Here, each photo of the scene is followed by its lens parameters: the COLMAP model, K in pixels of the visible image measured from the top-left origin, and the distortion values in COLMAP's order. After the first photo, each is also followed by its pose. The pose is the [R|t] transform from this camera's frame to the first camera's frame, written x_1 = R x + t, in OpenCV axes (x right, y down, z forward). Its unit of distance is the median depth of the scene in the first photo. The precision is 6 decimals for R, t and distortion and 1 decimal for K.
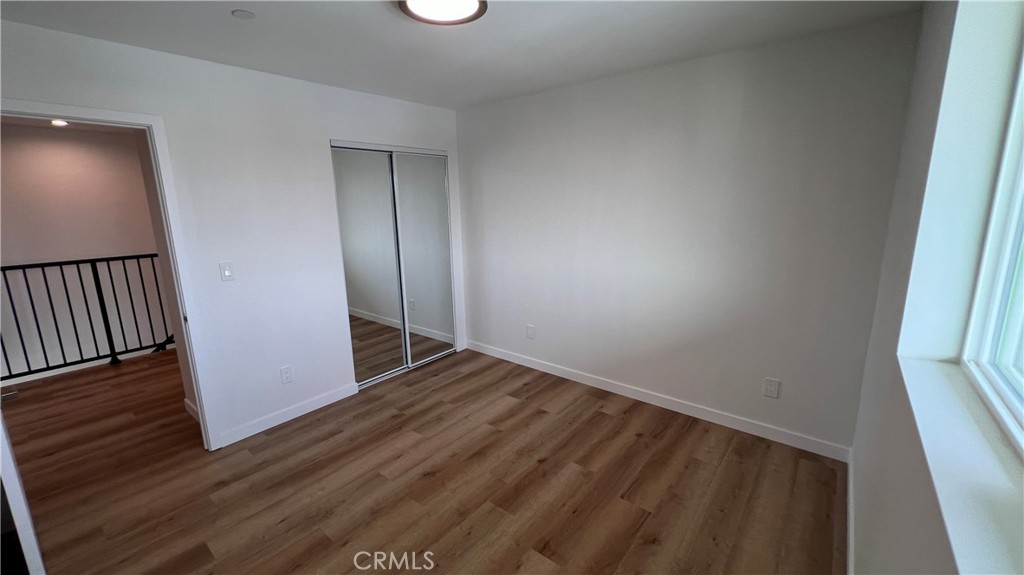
lens RADIAL K [[413.9, 0, 501.4], [0, 413.9, 285.9], [0, 0, 1]] dist [-0.006703, 0.000425]
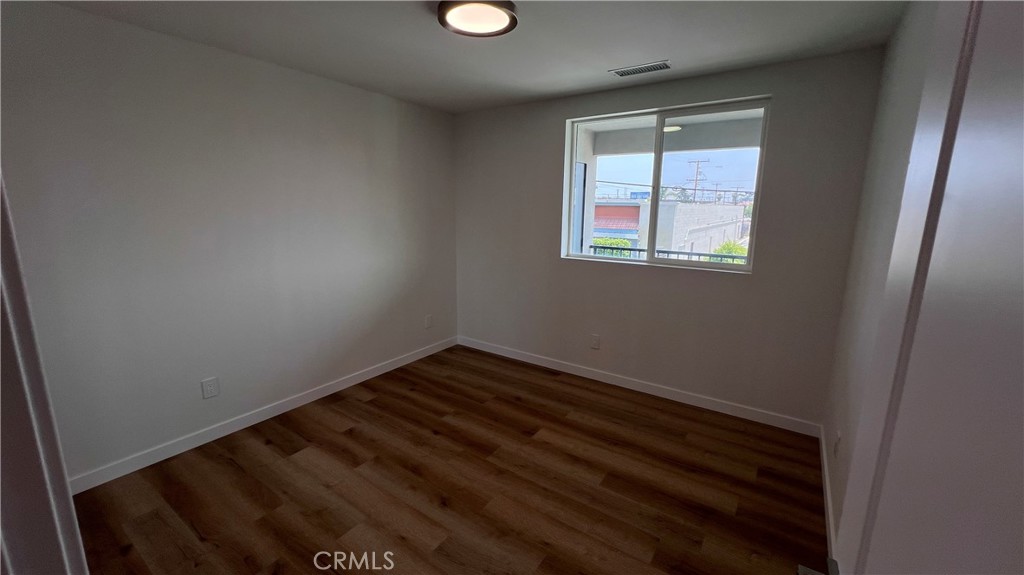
lens RADIAL K [[413.9, 0, 501.2], [0, 413.9, 285.0], [0, 0, 1]] dist [-0.006703, 0.000425]
pose [[-0.084401, -0.175699, 0.980819, -0.862361], [0.191048, 0.963216, 0.188985, -0.133965], [-0.977945, 0.203334, -0.047730, 0.712194]]
